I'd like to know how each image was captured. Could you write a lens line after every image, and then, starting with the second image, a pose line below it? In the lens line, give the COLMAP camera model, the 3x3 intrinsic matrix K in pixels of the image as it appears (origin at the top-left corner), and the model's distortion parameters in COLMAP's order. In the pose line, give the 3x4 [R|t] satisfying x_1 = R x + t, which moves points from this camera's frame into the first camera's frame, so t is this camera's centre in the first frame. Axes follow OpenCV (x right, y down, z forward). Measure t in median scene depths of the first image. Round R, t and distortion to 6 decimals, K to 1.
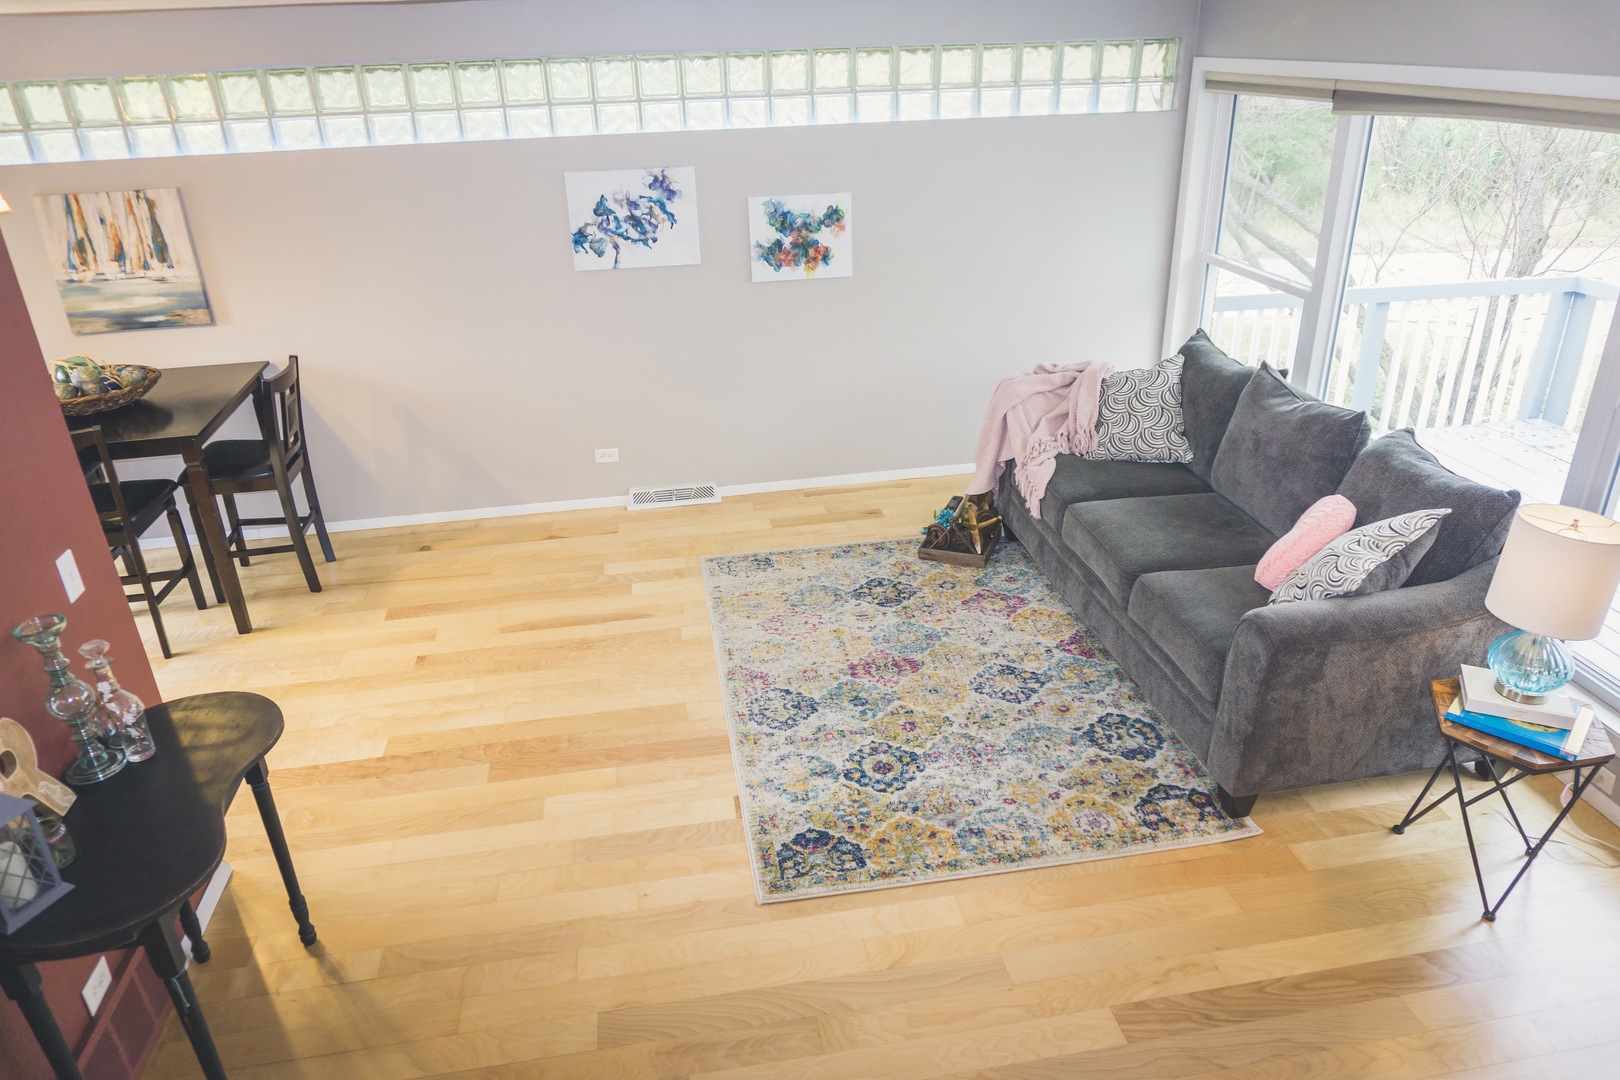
lens RADIAL K [[1084.5, 0, 817.9], [0, 1084.5, 531.2], [0, 0, 1]] dist [-0.021065, -0.001527]
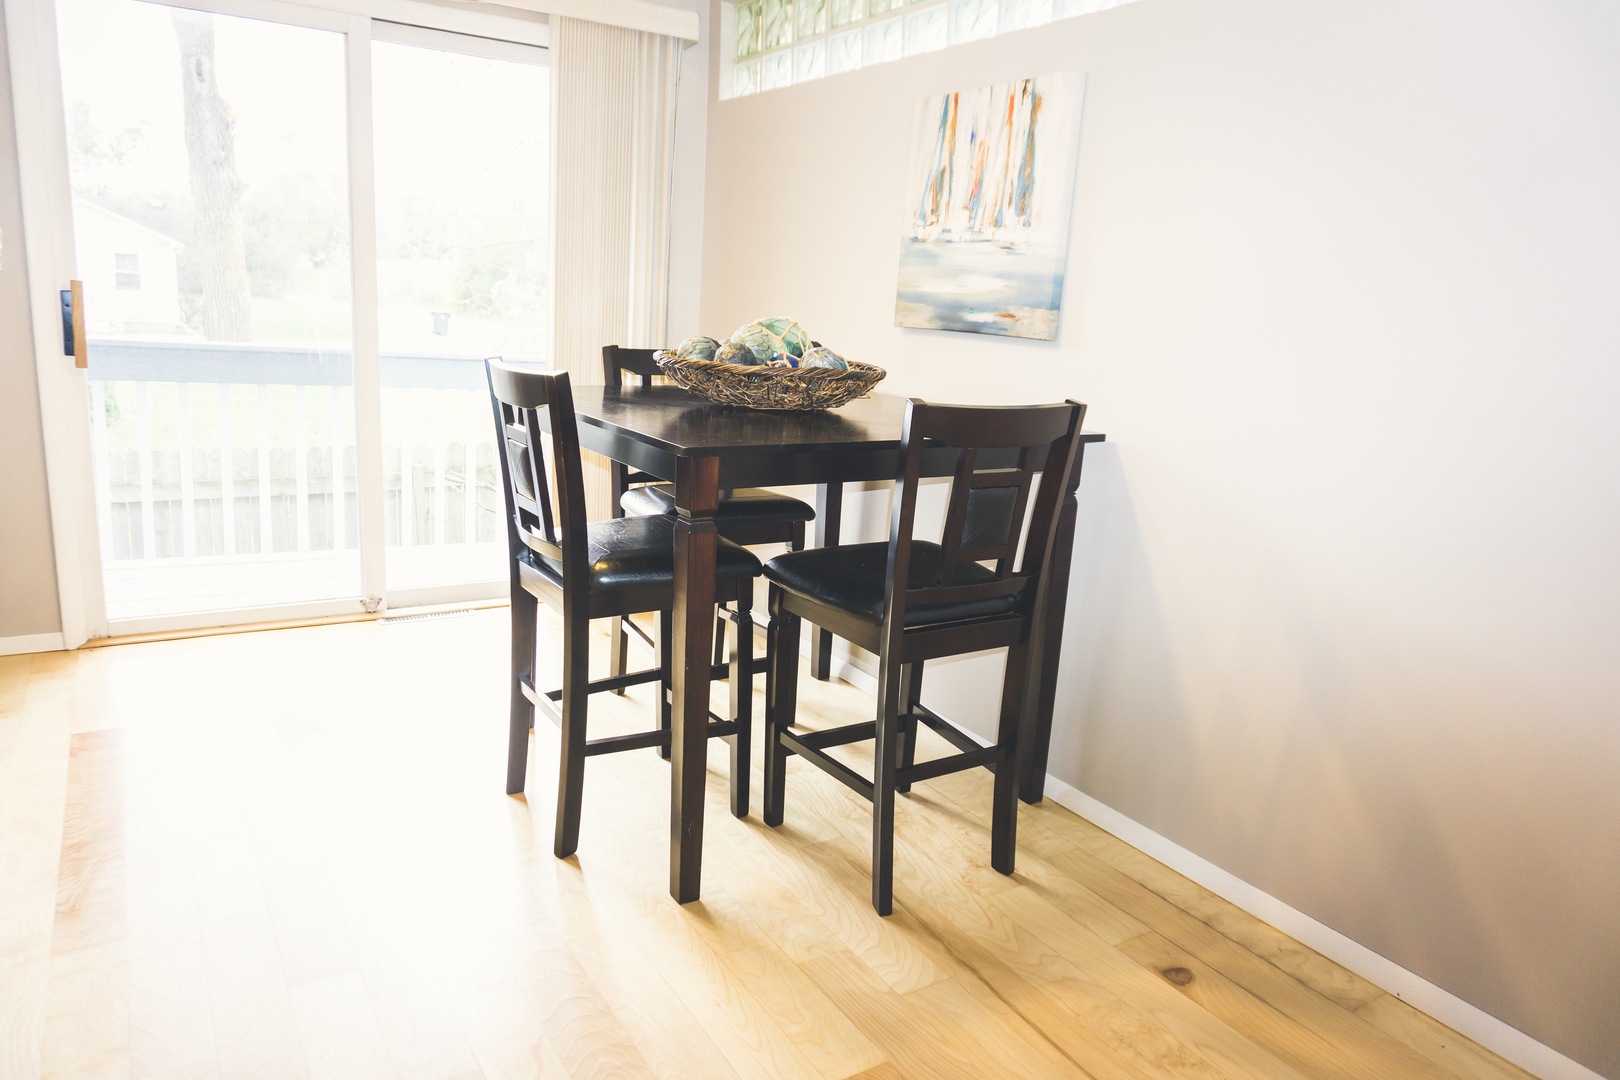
lens RADIAL K [[1084.5, 0, 797.3], [0, 1084.5, 538.7], [0, 0, 1]] dist [-0.021065, -0.001527]
pose [[0.361220, 0.247370, -0.899071, -0.123289], [-0.451227, 0.890138, 0.063623, -0.089658], [0.816036, 0.382704, 0.433155, 0.733100]]
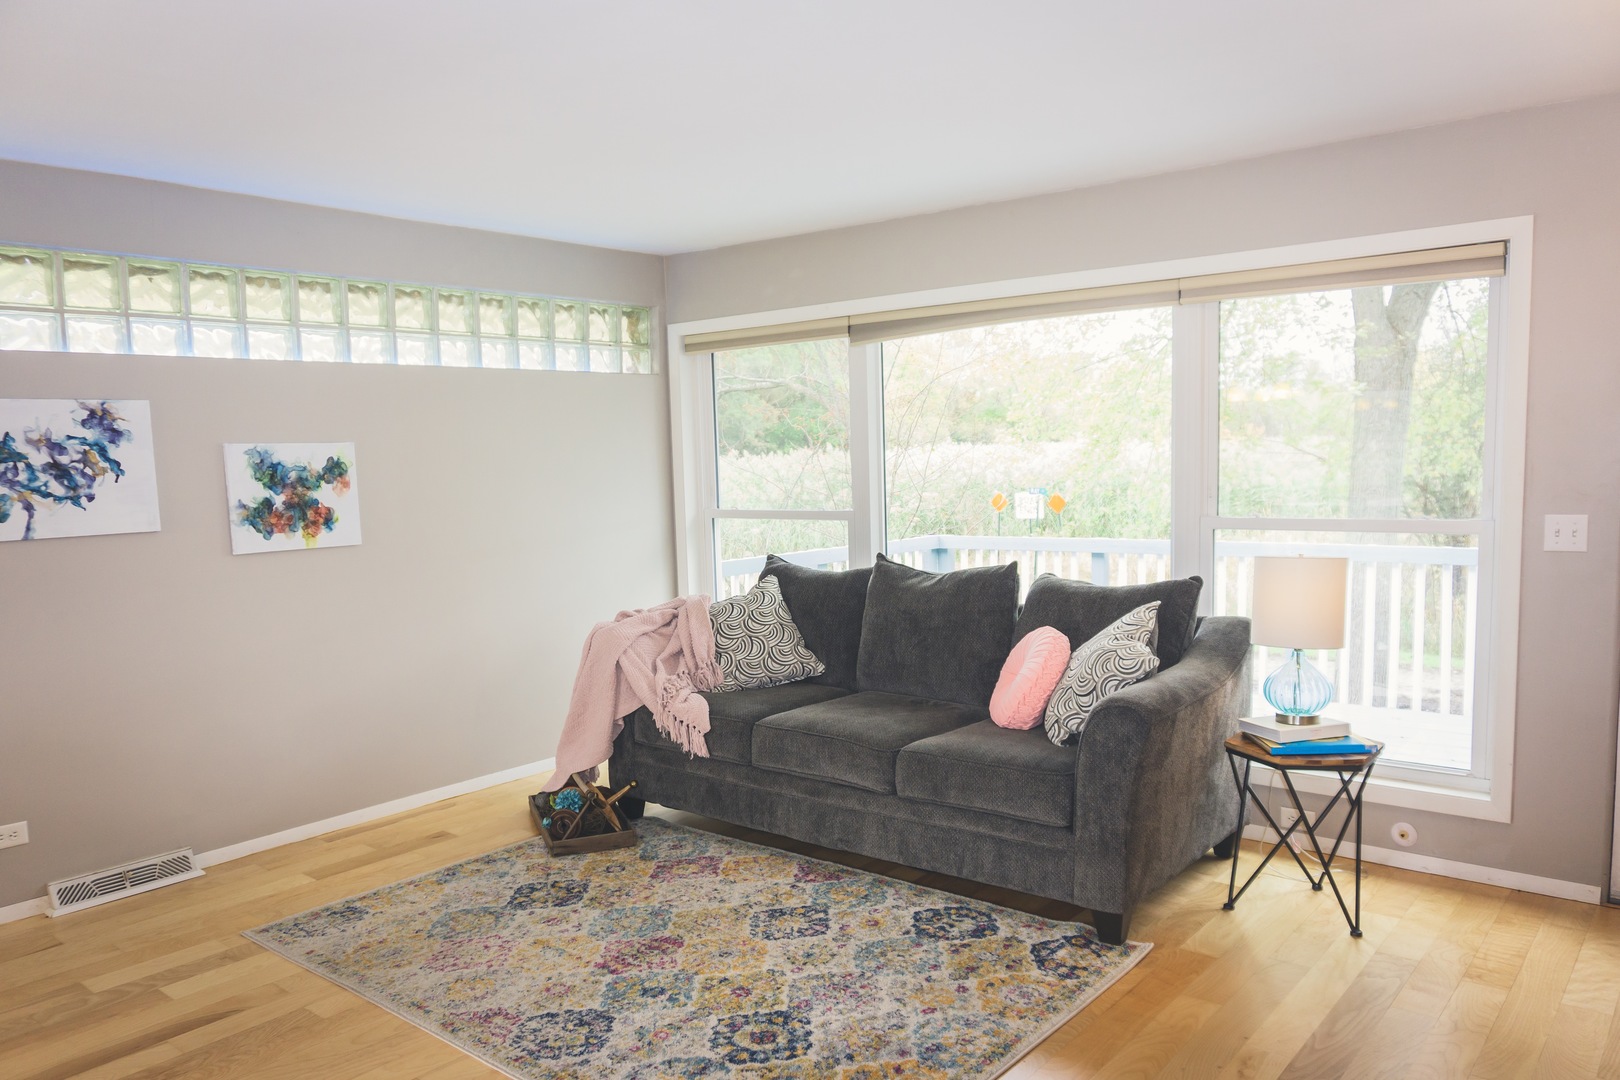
lens RADIAL K [[1164.9, 0, 816.1], [0, 1164.9, 577.0], [0, 0, 1]] dist [-0.025398, 0.001062]
pose [[0.757970, -0.065470, 0.648995, -0.301315], [0.282622, 0.929672, -0.236294, 0.092318], [-0.587882, 0.362524, 0.723167, 0.219583]]
